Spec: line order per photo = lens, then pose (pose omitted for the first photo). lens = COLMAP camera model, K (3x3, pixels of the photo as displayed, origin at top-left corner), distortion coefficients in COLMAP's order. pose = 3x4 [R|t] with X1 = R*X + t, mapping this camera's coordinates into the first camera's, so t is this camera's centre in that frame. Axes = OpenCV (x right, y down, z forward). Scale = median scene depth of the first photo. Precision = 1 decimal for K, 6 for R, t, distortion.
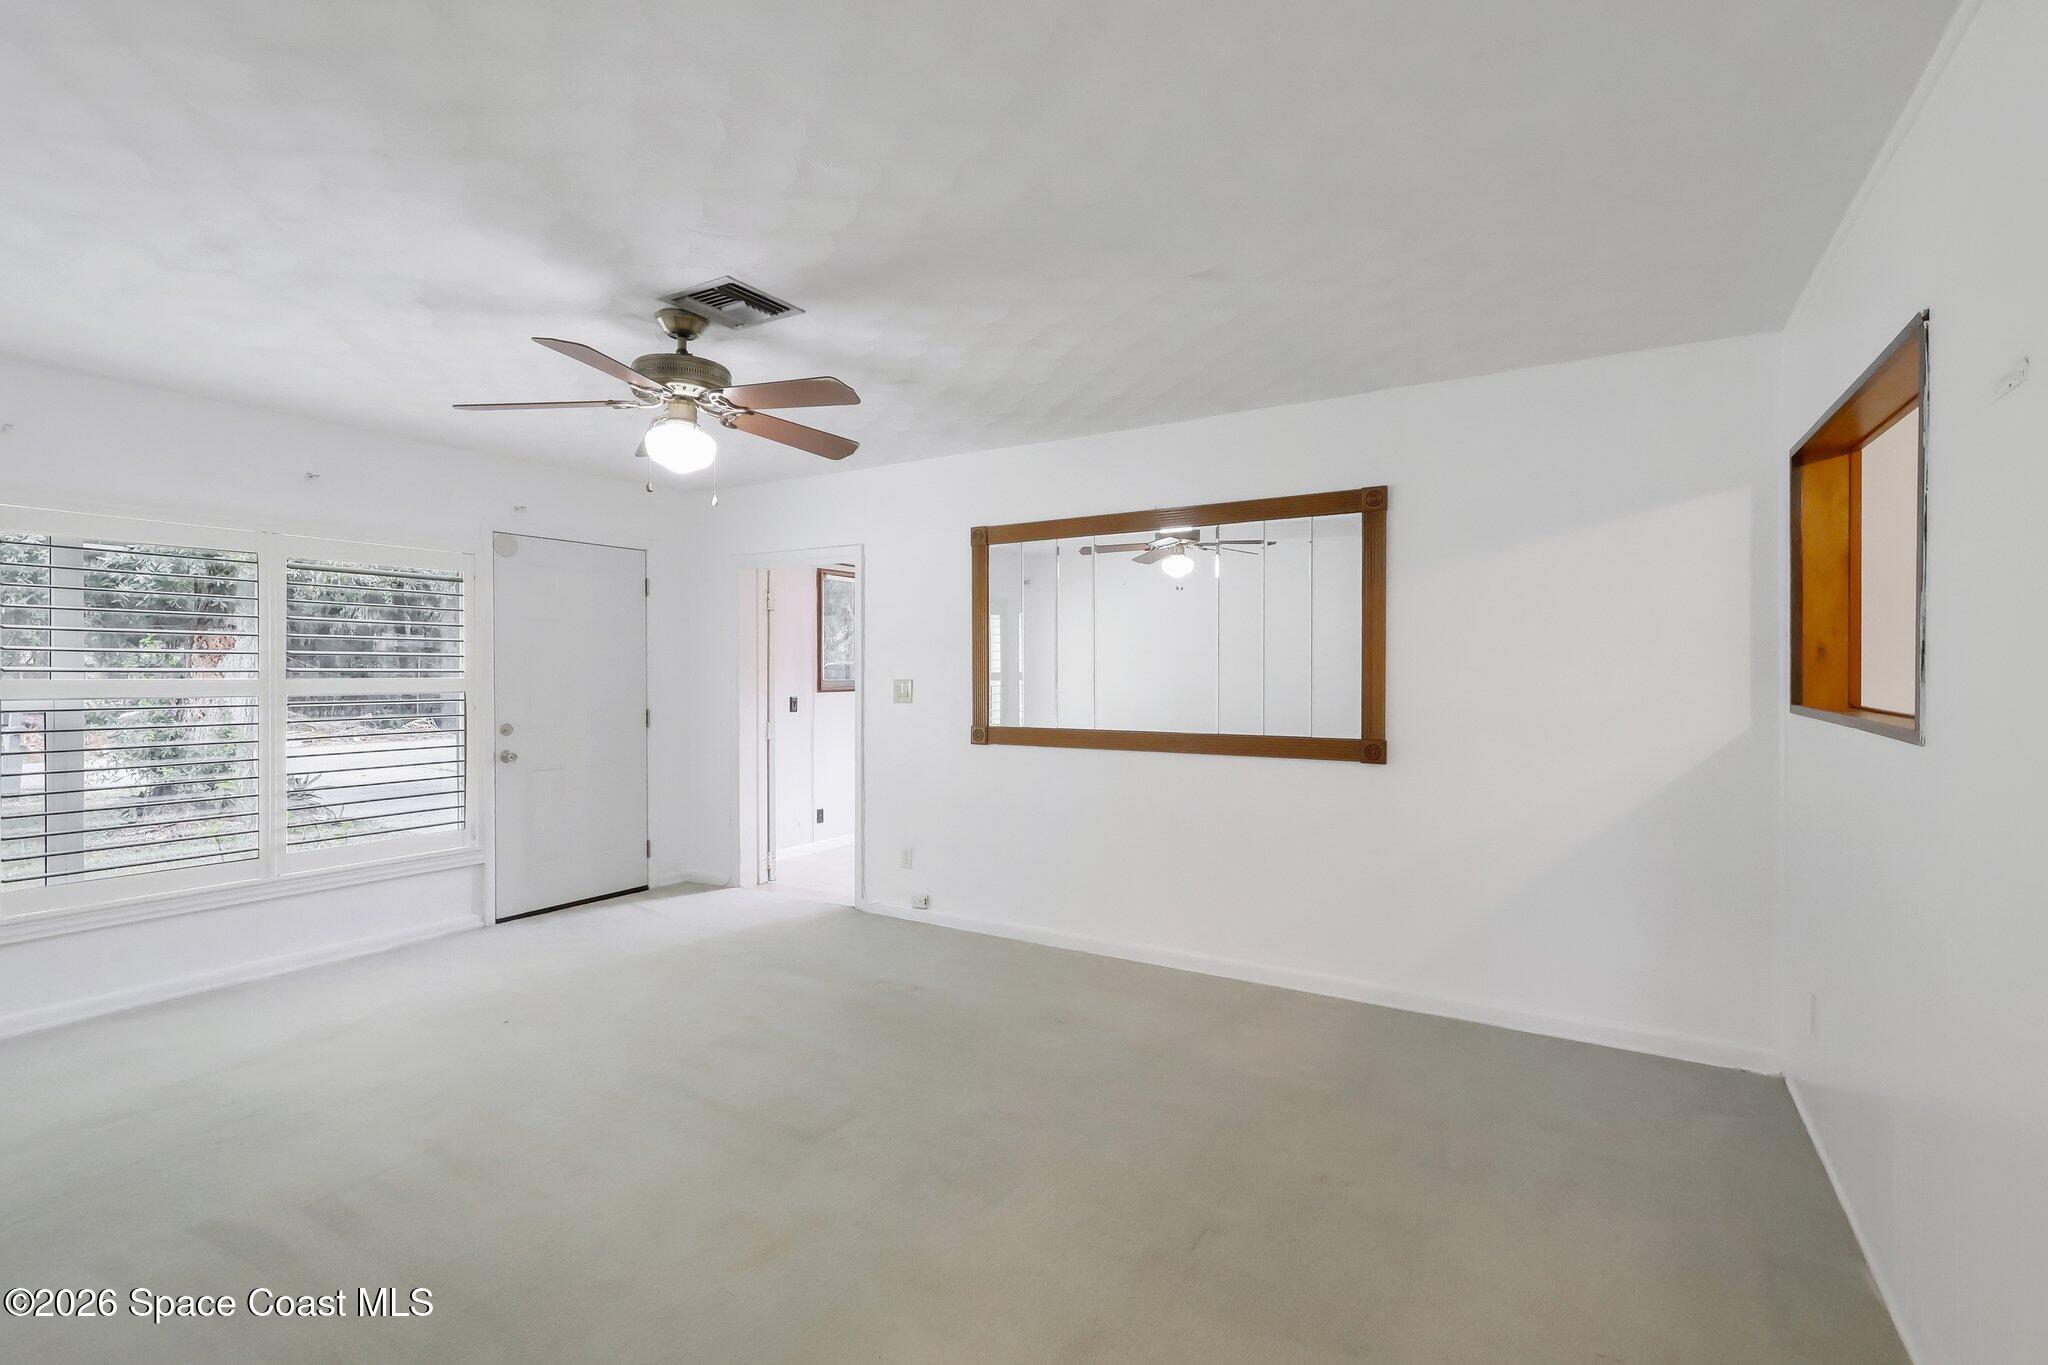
lens RADIAL K [[940.7, 0, 1020.6], [0, 940.7, 684.1], [0, 0, 1]] dist [0.004323, 0.000345]
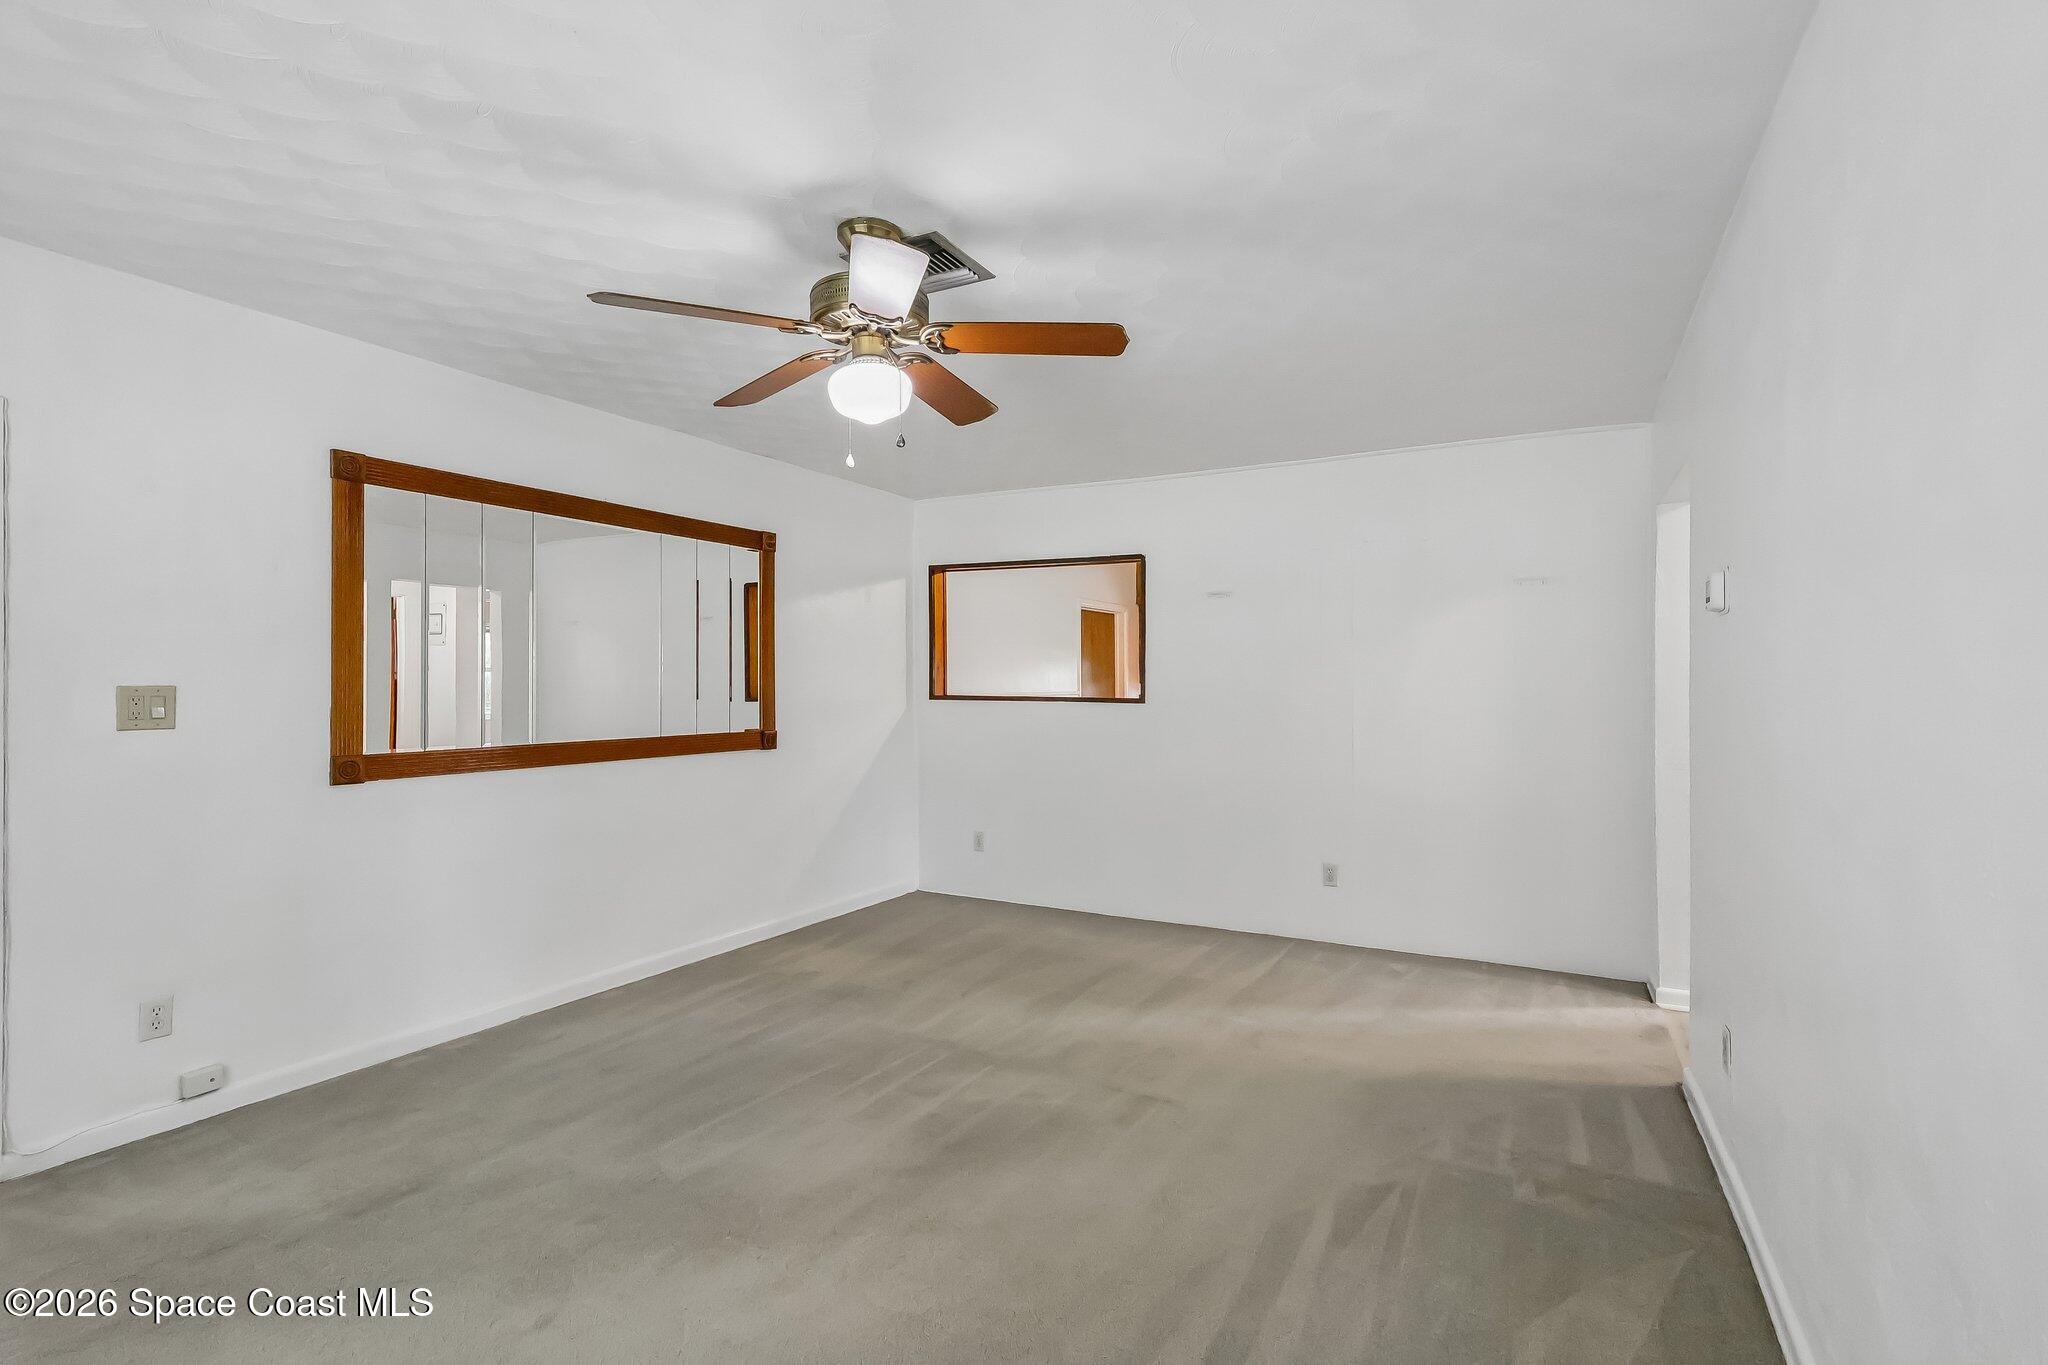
lens RADIAL K [[949.4, 0, 1024.0], [0, 949.4, 682.5], [0, 0, 1]] dist [-0.001606, -0.000315]
pose [[-0.047743, 0.000621, 0.998859, -0.713172], [0.011536, 0.999933, -0.000071, -0.001486], [-0.998793, 0.011520, -0.047747, 0.553613]]
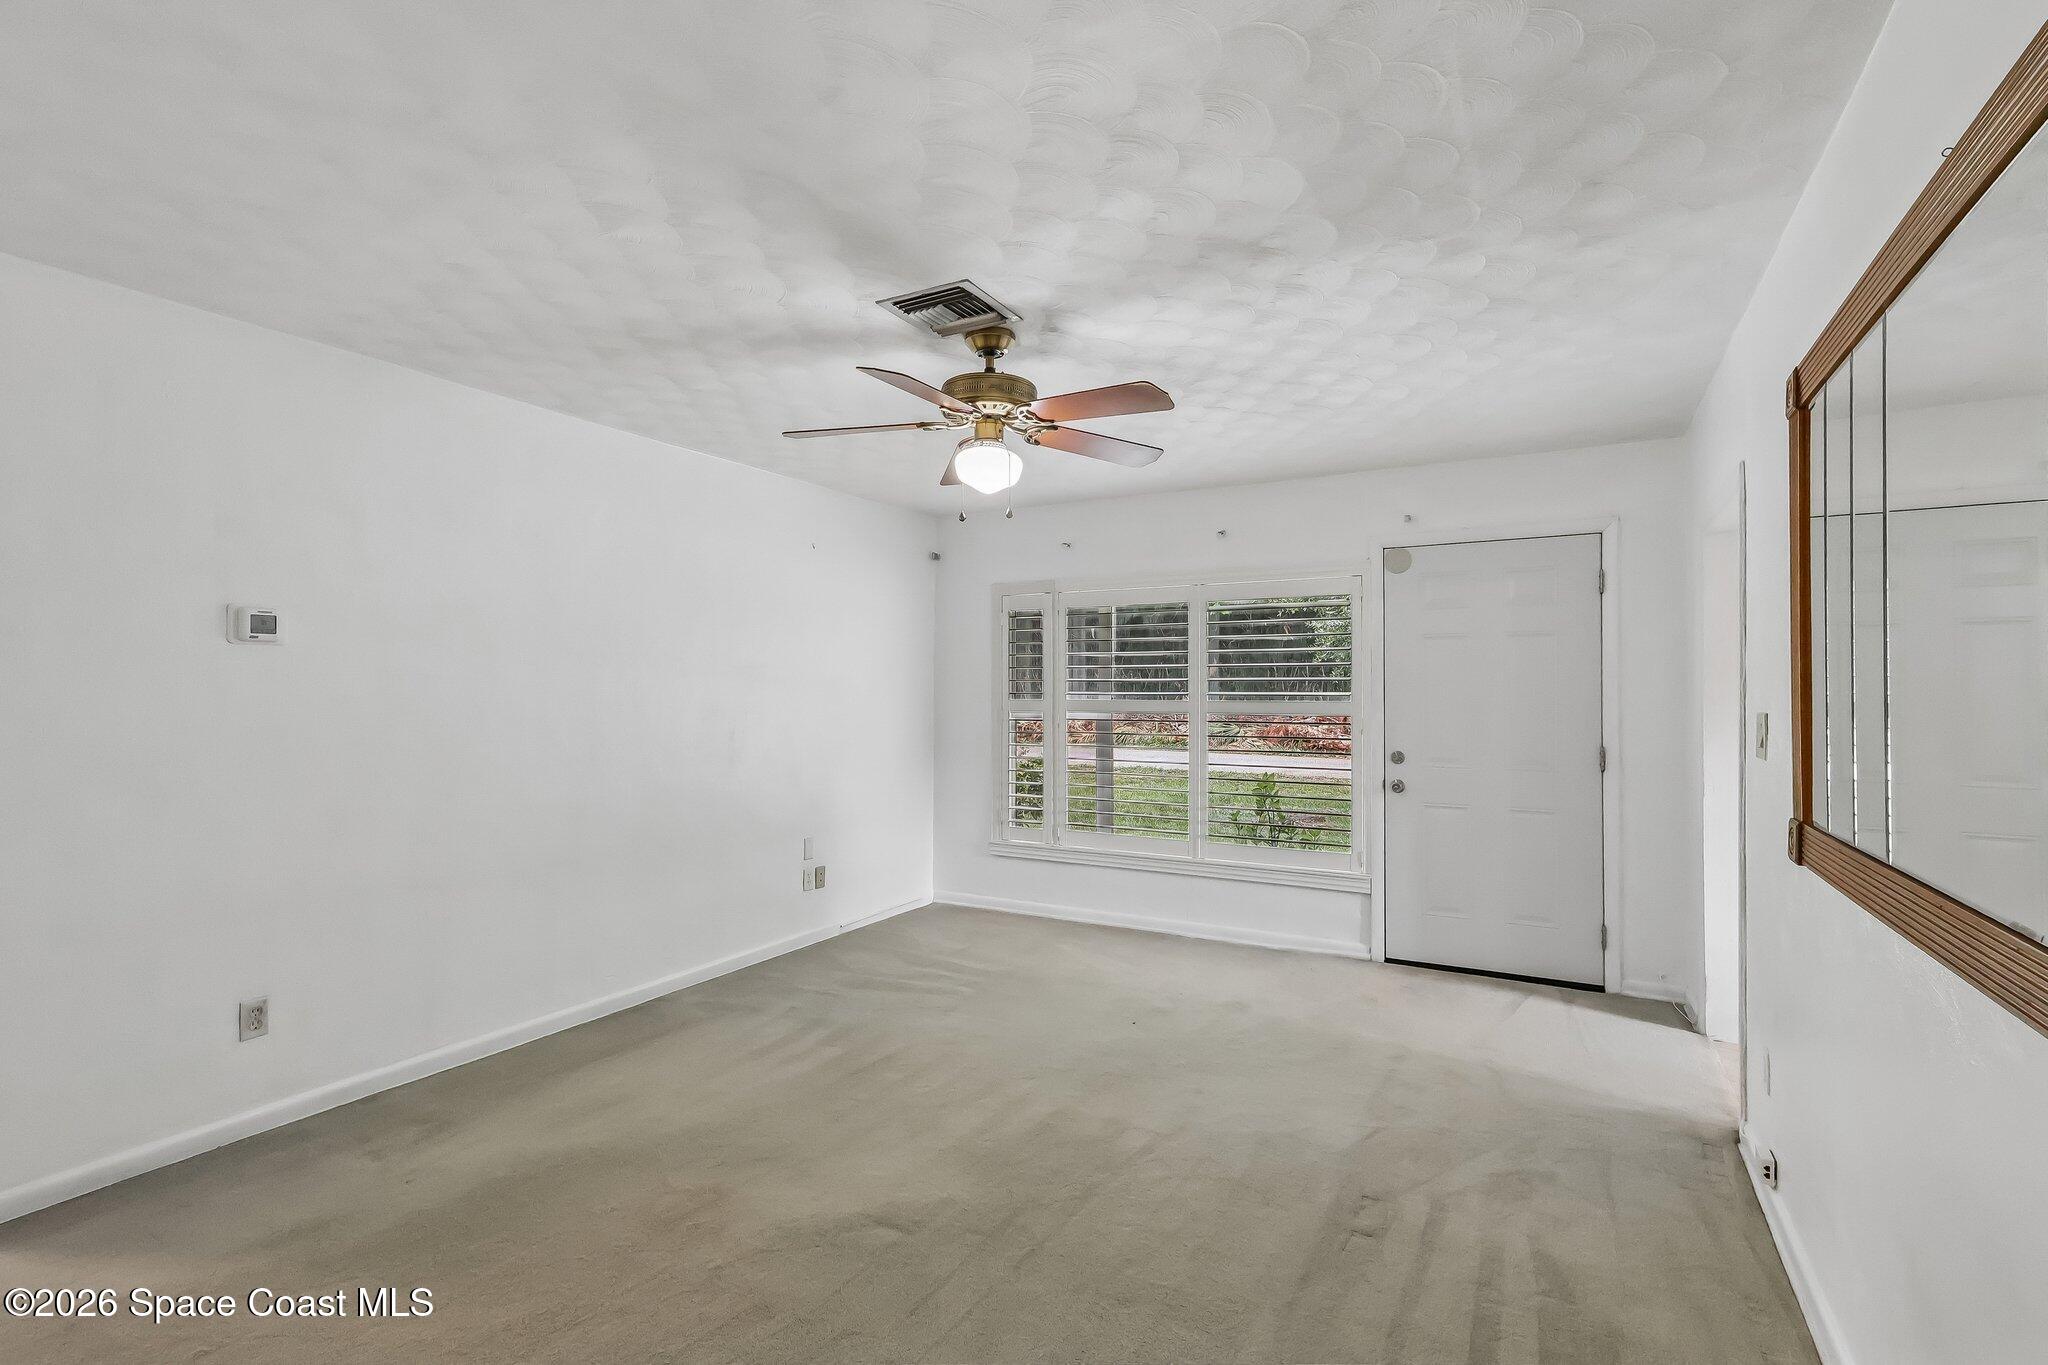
lens RADIAL K [[940.7, 0, 1020.6], [0, 940.7, 684.1], [0, 0, 1]] dist [0.004323, 0.000345]
pose [[0.046427, -0.008554, -0.998885, 0.379918], [-0.015371, 0.999839, -0.009276, -0.010095], [0.998803, 0.015785, 0.046288, 0.602035]]
